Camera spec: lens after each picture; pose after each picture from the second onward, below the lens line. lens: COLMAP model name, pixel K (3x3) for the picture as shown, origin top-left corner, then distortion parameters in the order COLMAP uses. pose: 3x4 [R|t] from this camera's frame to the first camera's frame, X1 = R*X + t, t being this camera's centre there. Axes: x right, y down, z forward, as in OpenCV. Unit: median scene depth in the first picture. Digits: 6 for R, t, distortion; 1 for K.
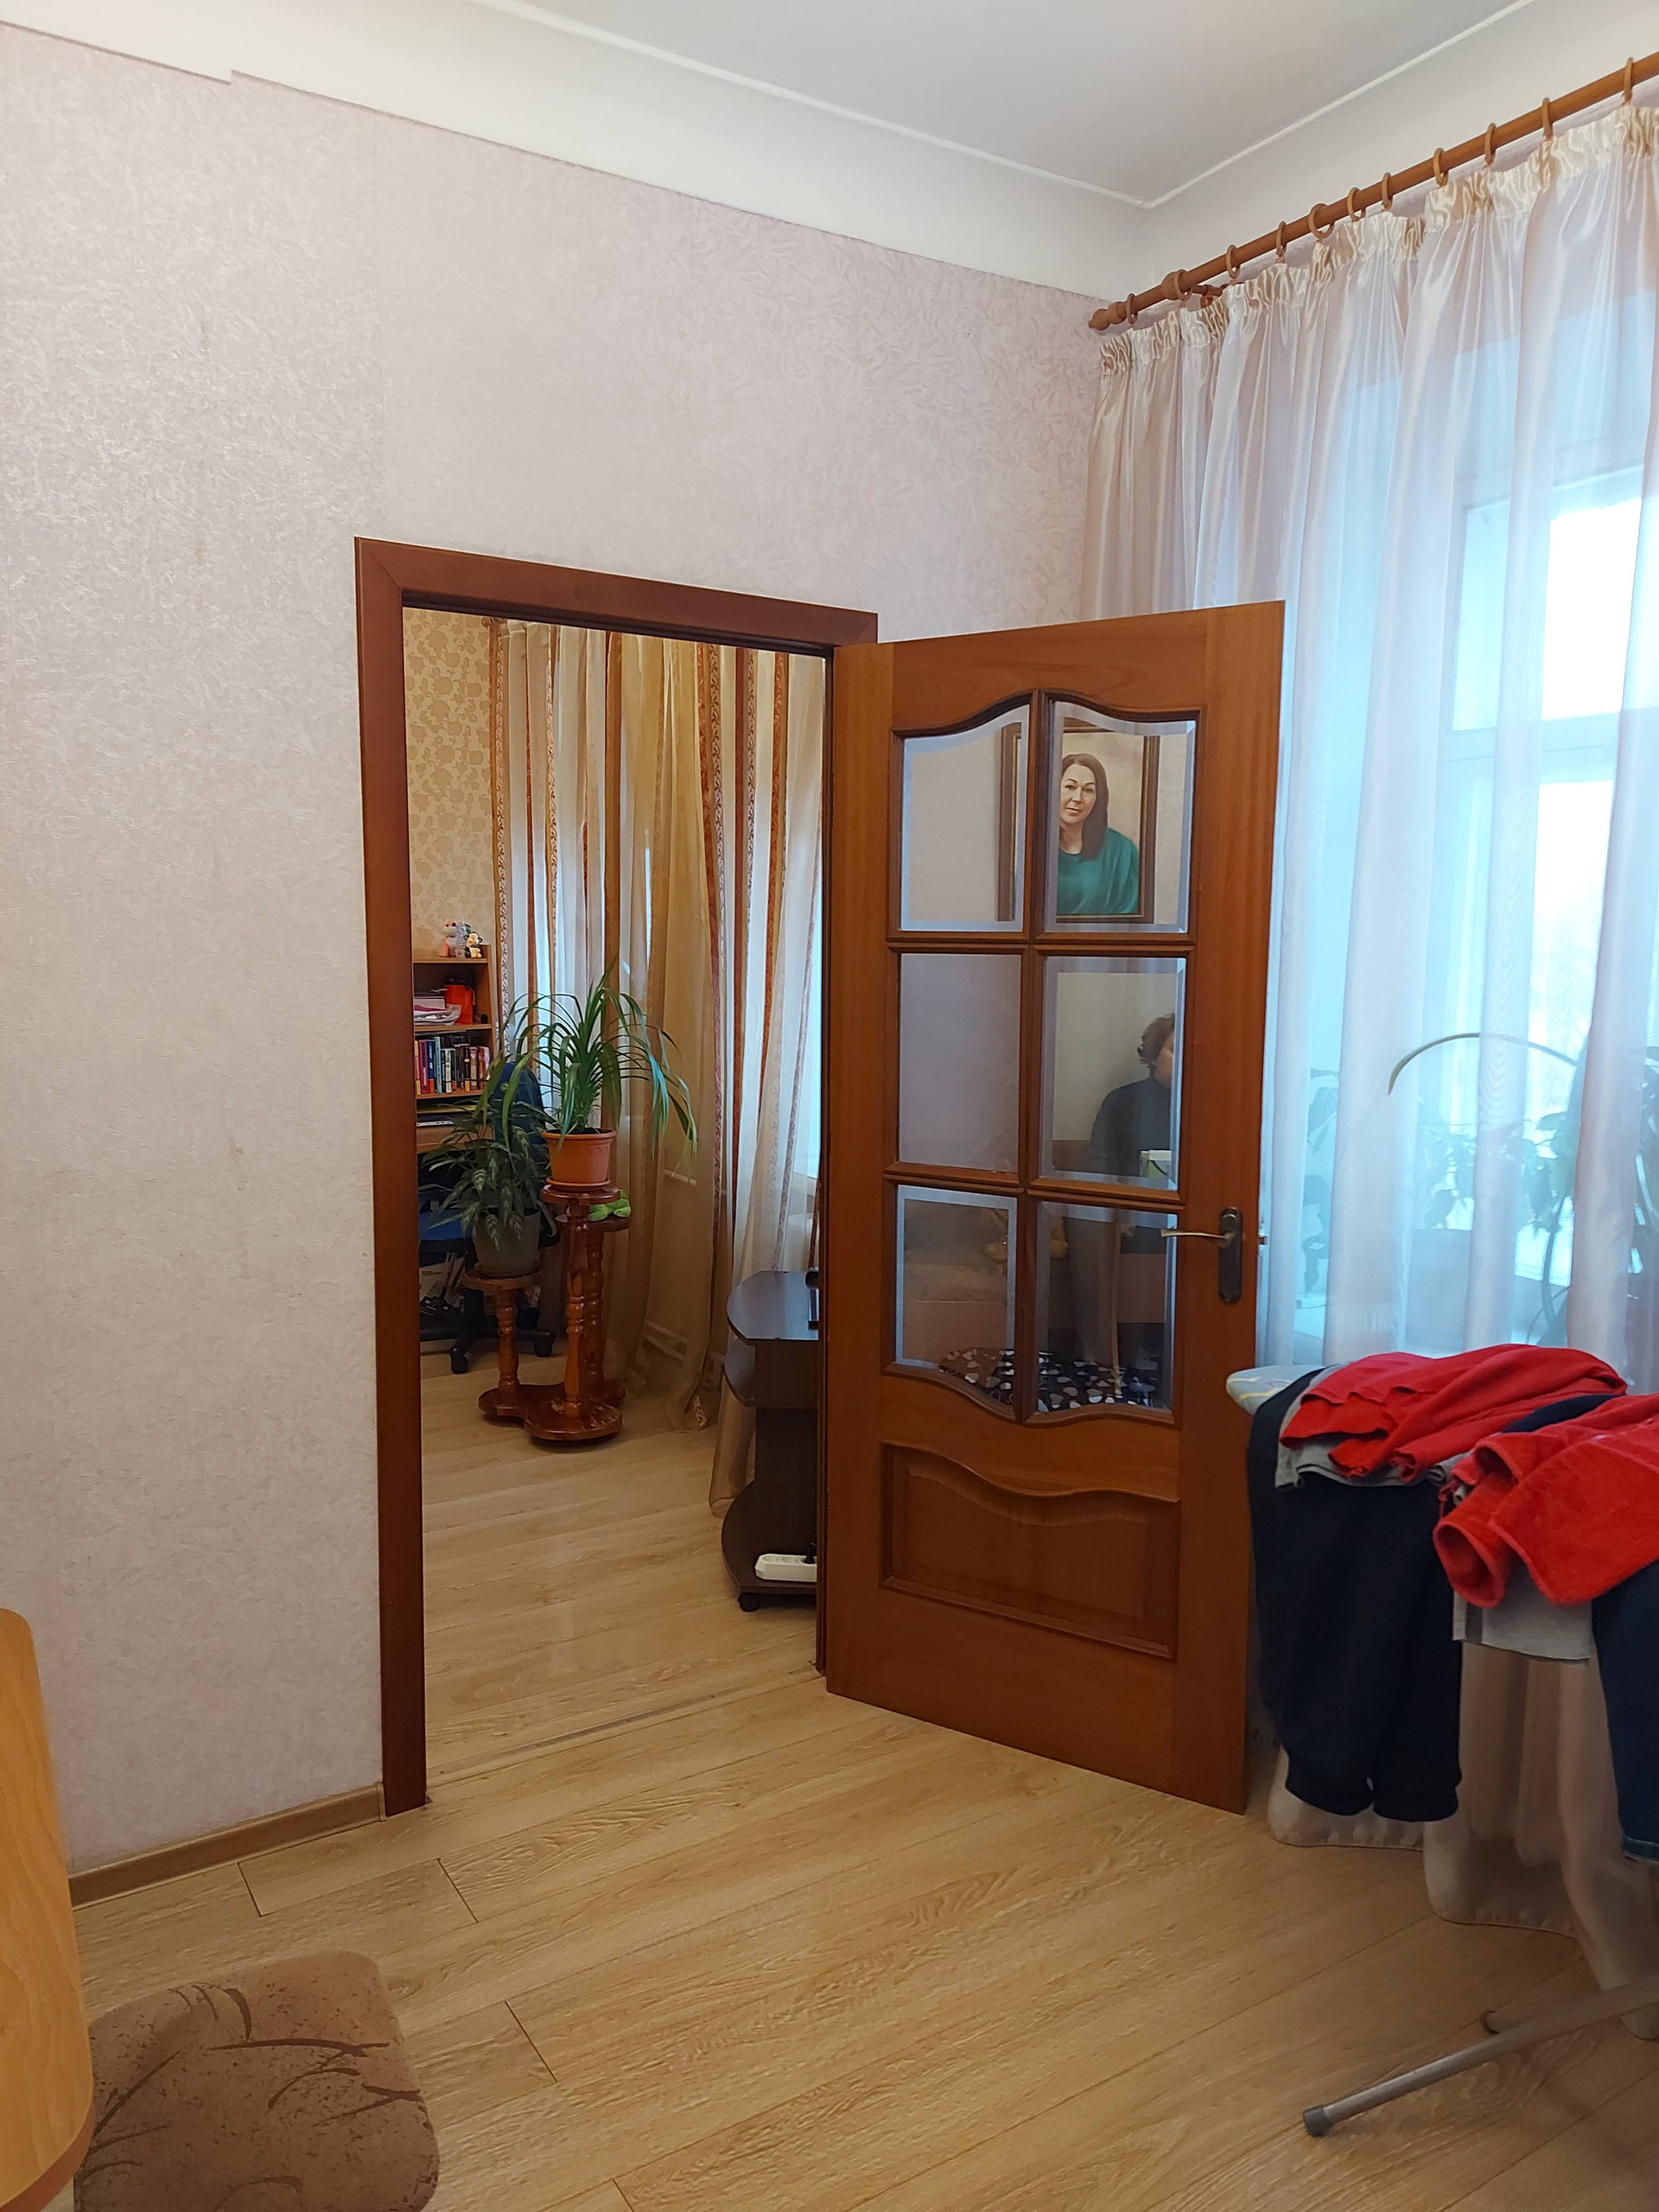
lens RADIAL K [[1575.0, 0, 829.5], [0, 1575.0, 1106.0], [0, 0, 1]] dist [0.154706, -0.199128]
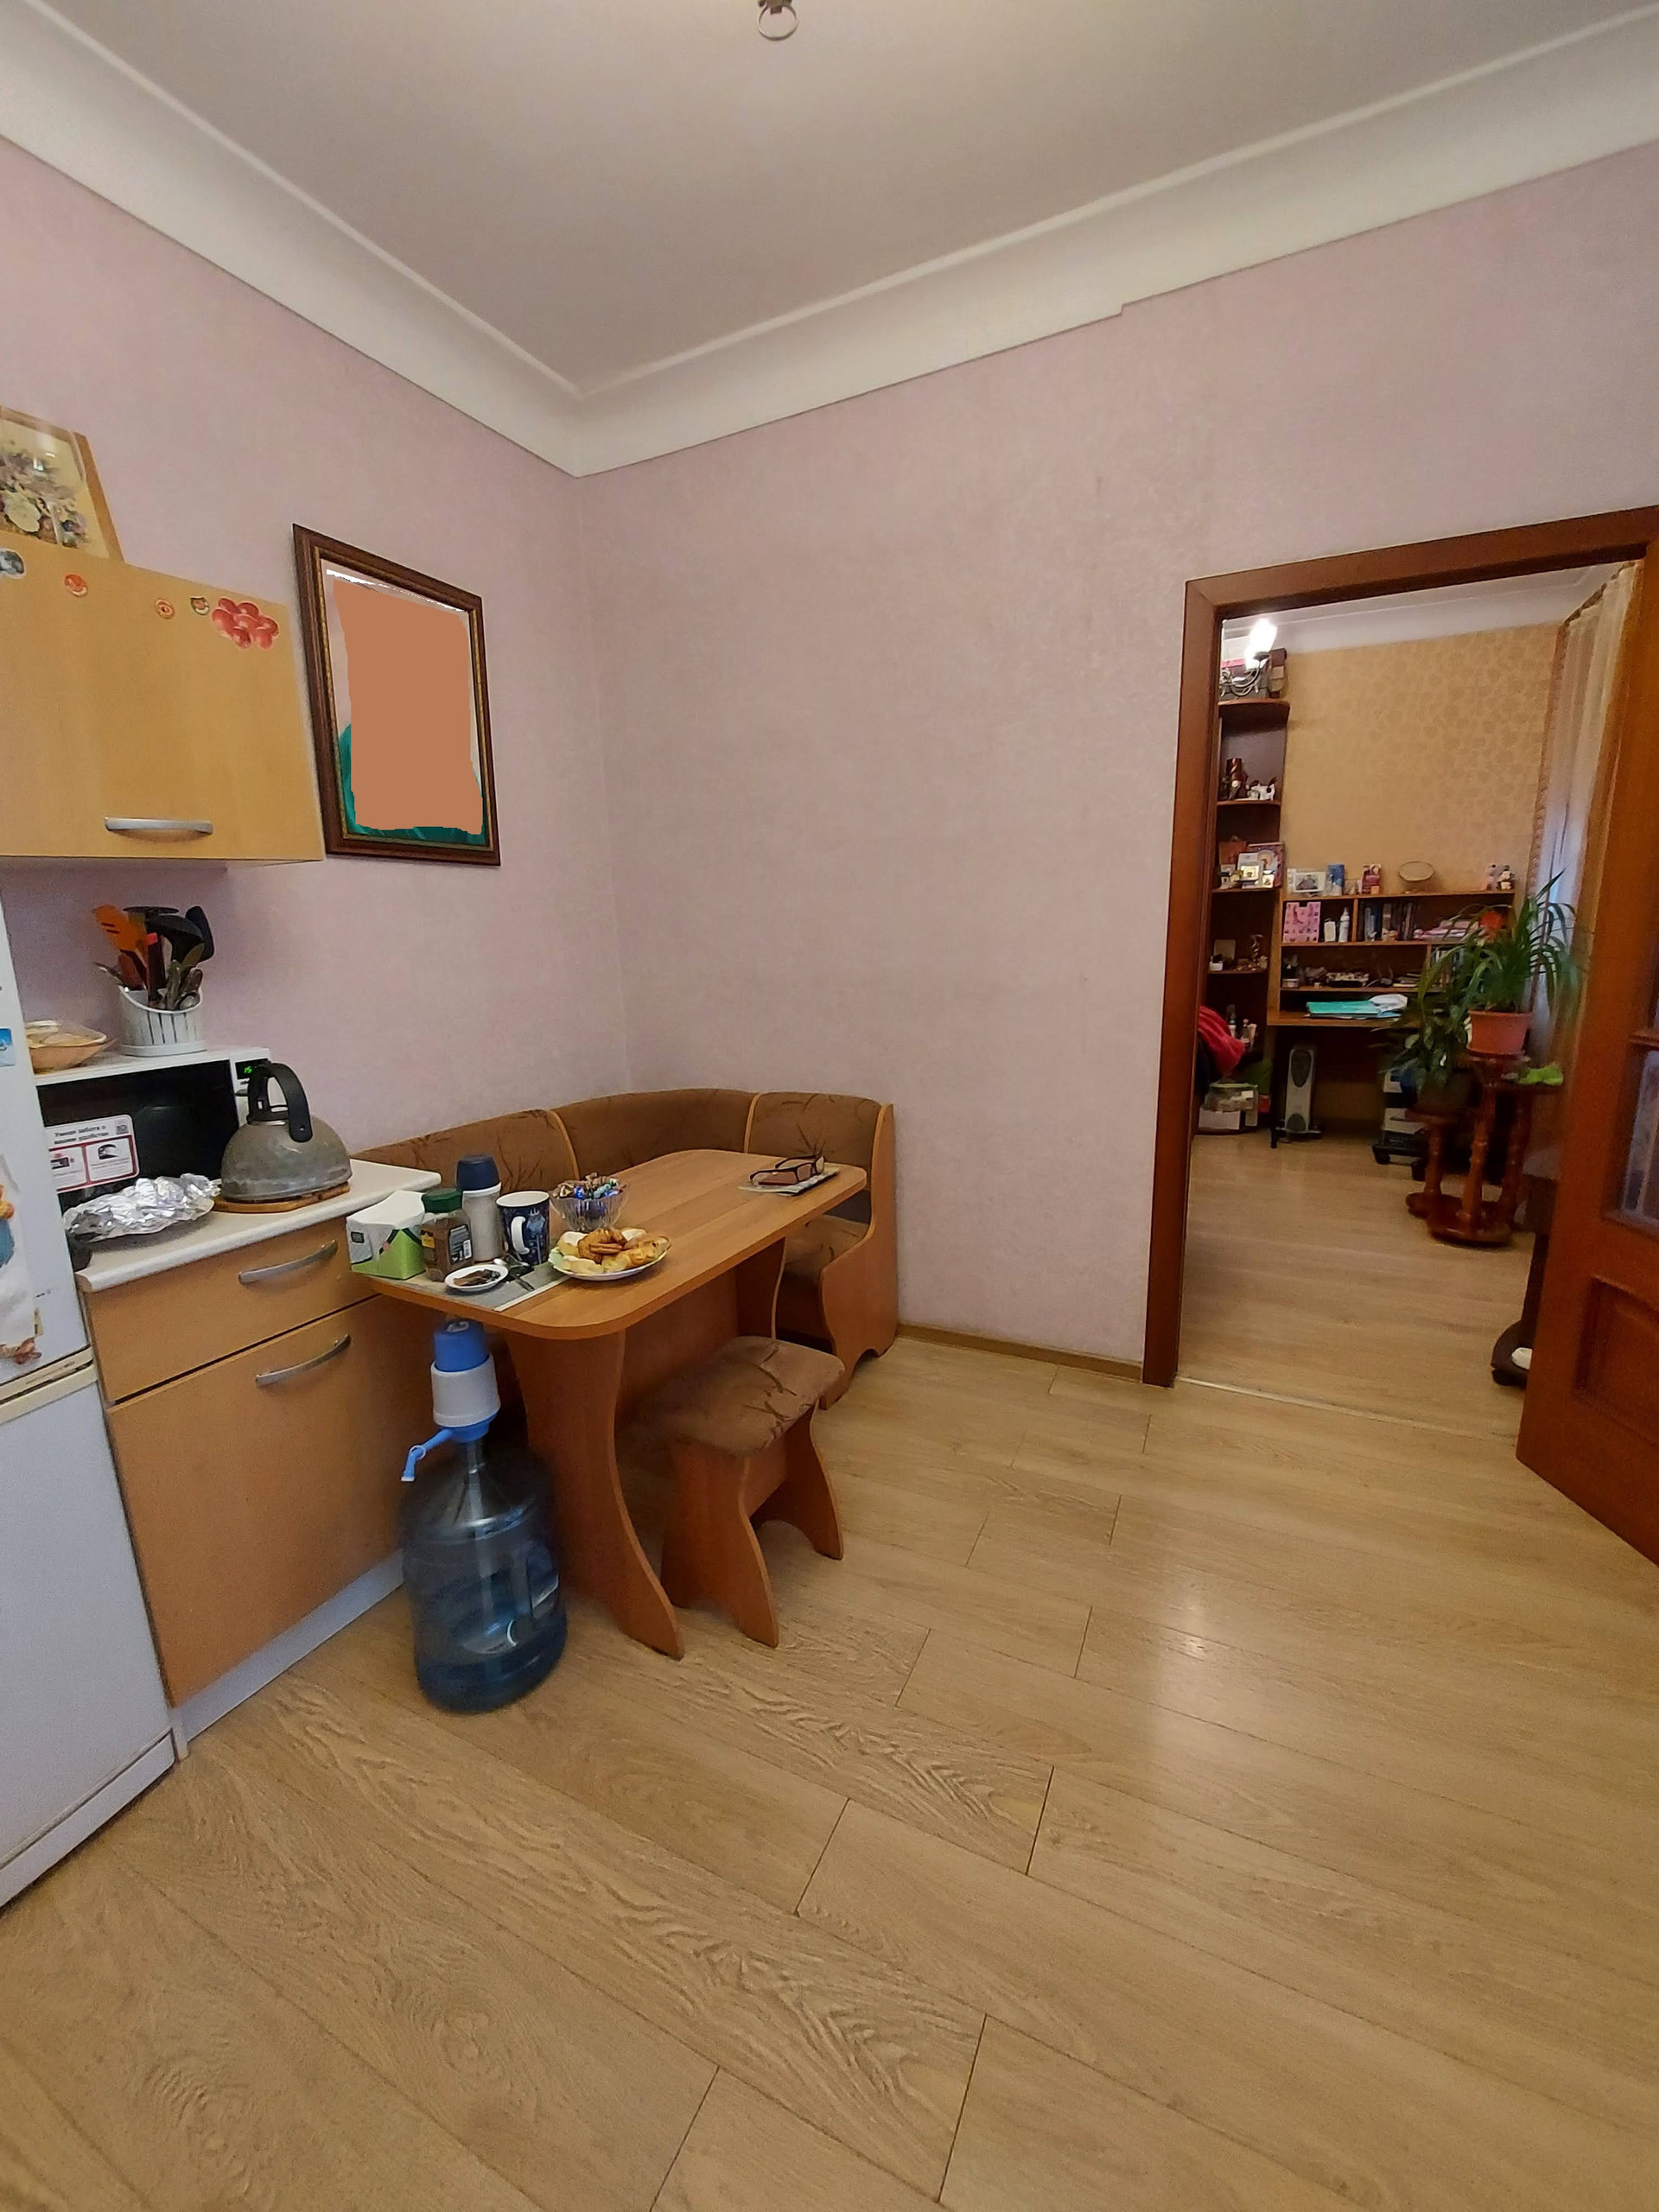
lens RADIAL K [[879.9, 0, 808.8], [0, 879.9, 1108.9], [0, 0, 1]] dist [-0.008172, -0.010370]
pose [[0.516160, 0.156293, -0.842111, 0.241862], [-0.059764, 0.987385, 0.146624, 0.035081], [0.854404, -0.025354, 0.518990, 0.199689]]
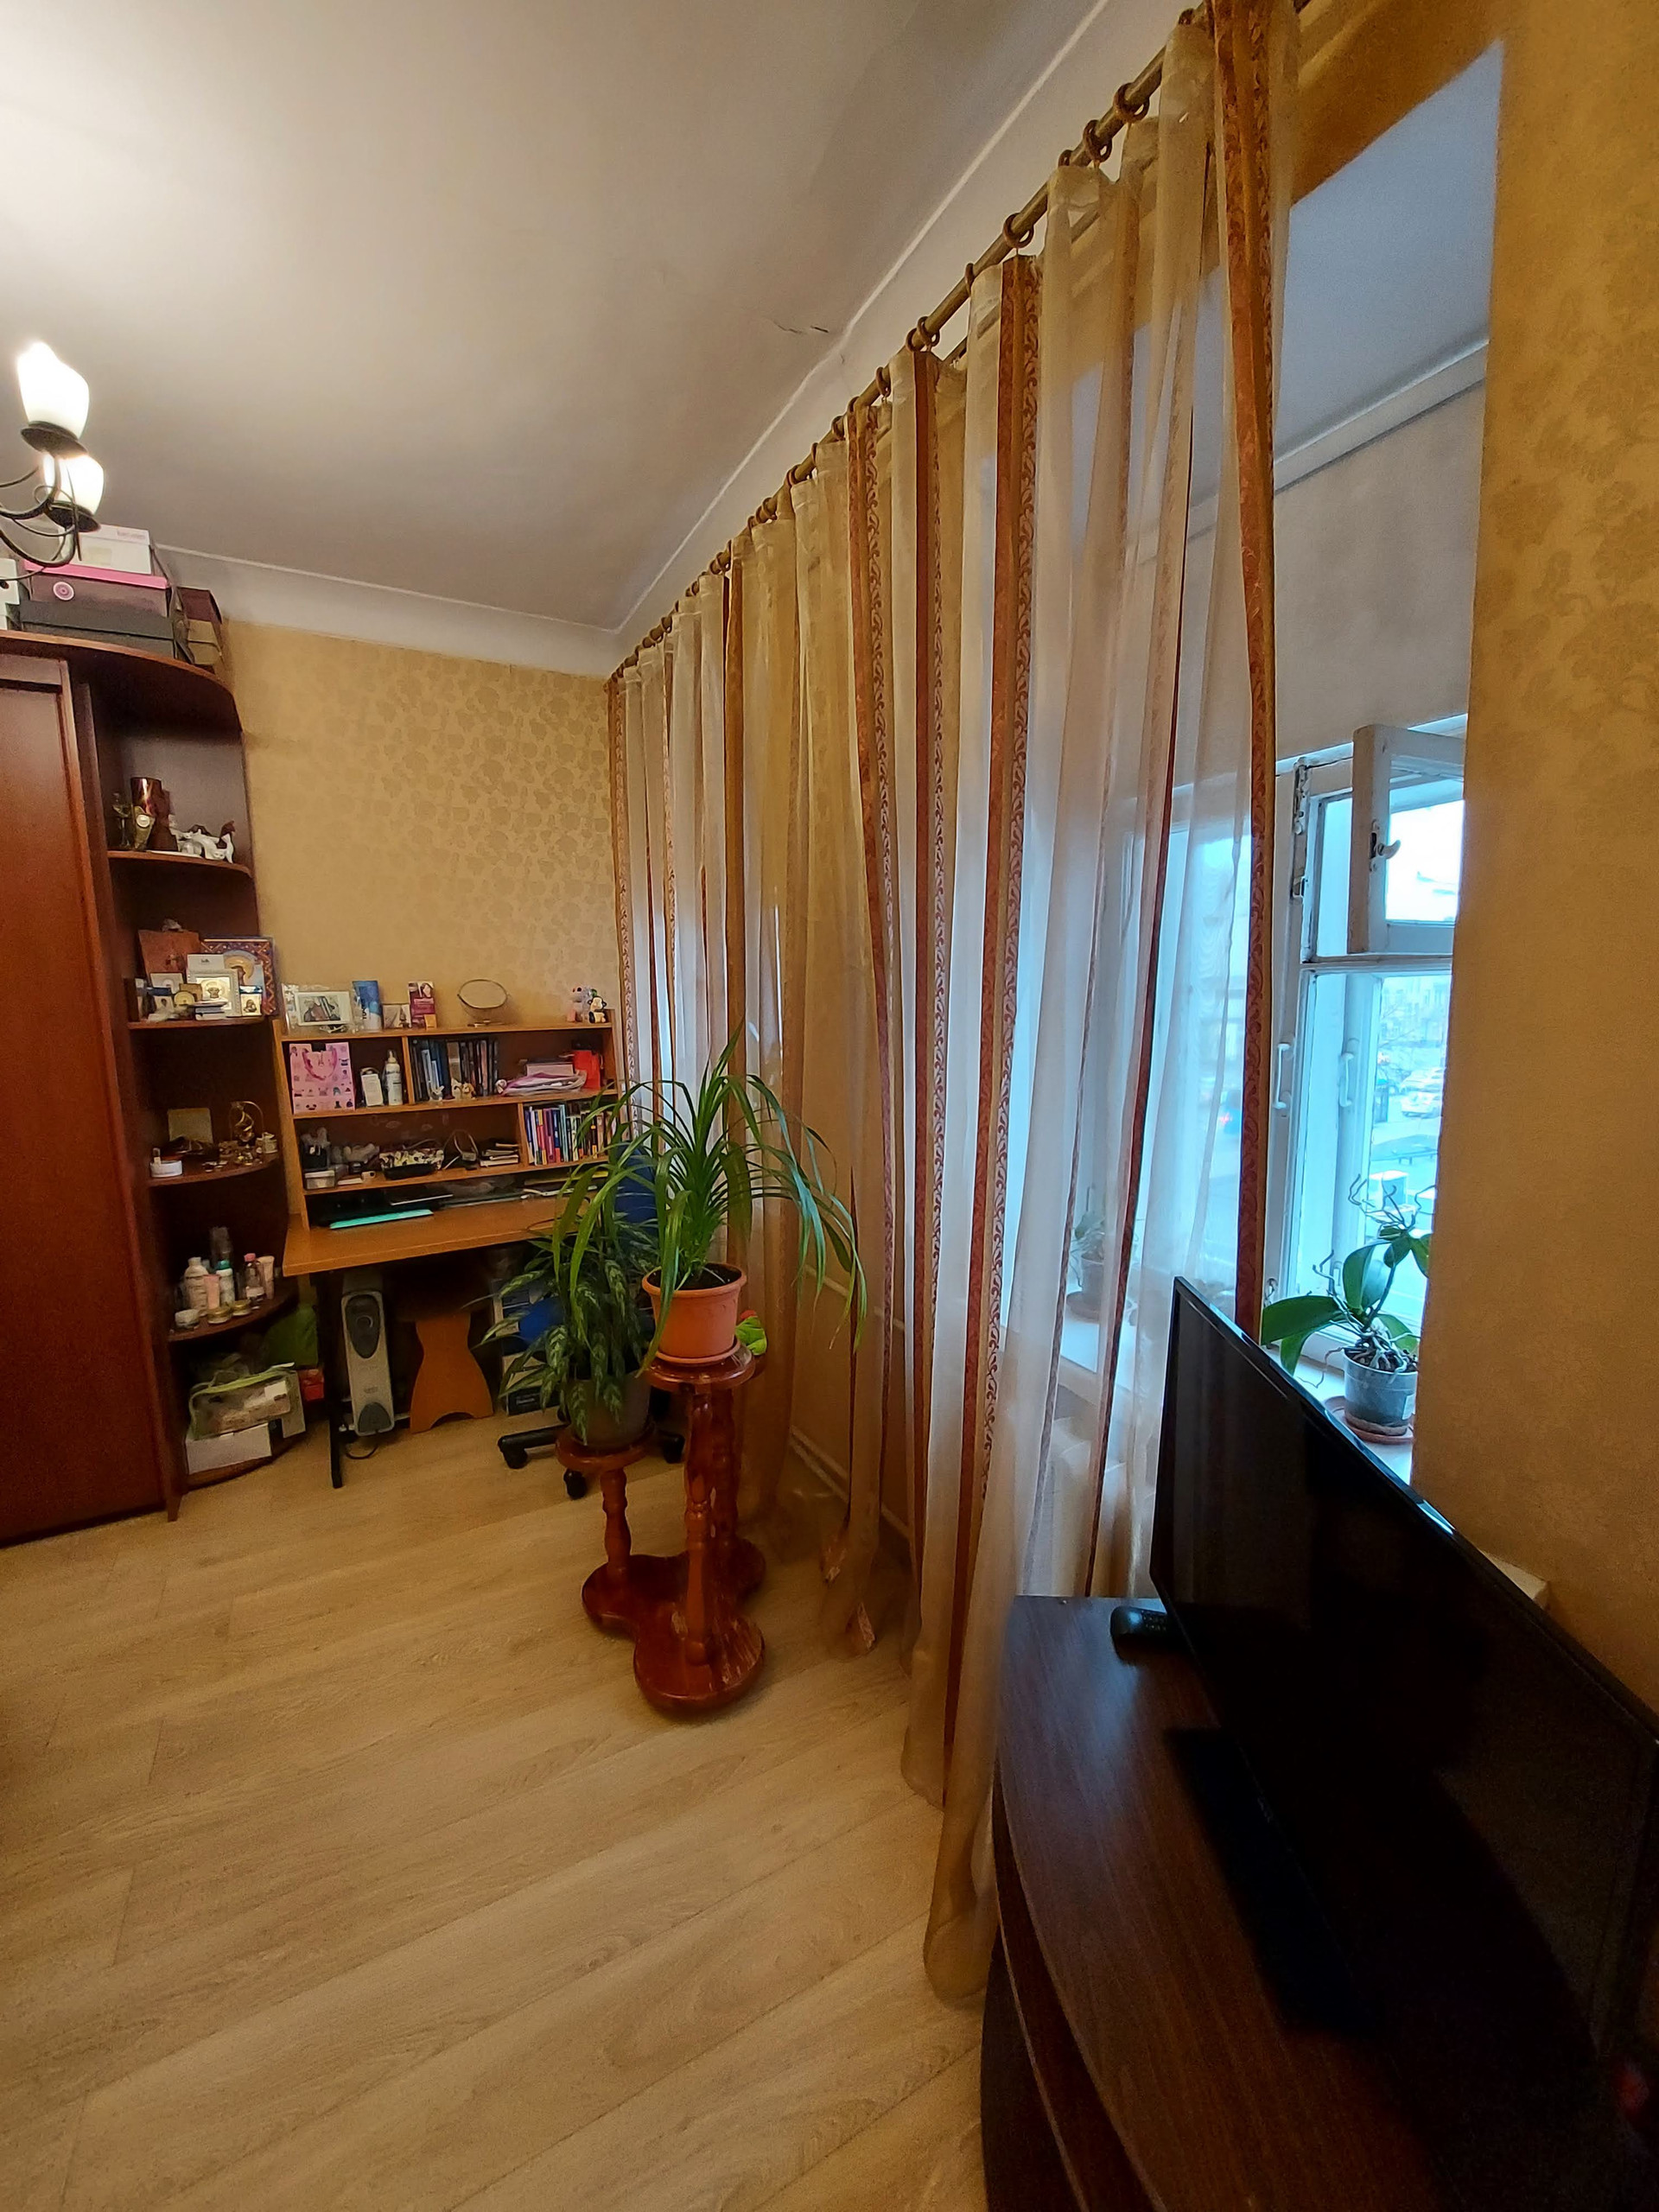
lens RADIAL K [[878.6, 0, 821.3], [0, 878.6, 1108.8], [0, 0, 1]] dist [-0.002428, -0.010312]
pose [[0.998802, -0.018328, -0.045369, -0.120656], [0.019420, 0.999529, 0.023758, -0.097244], [0.044913, -0.024611, 0.998688, 0.895635]]
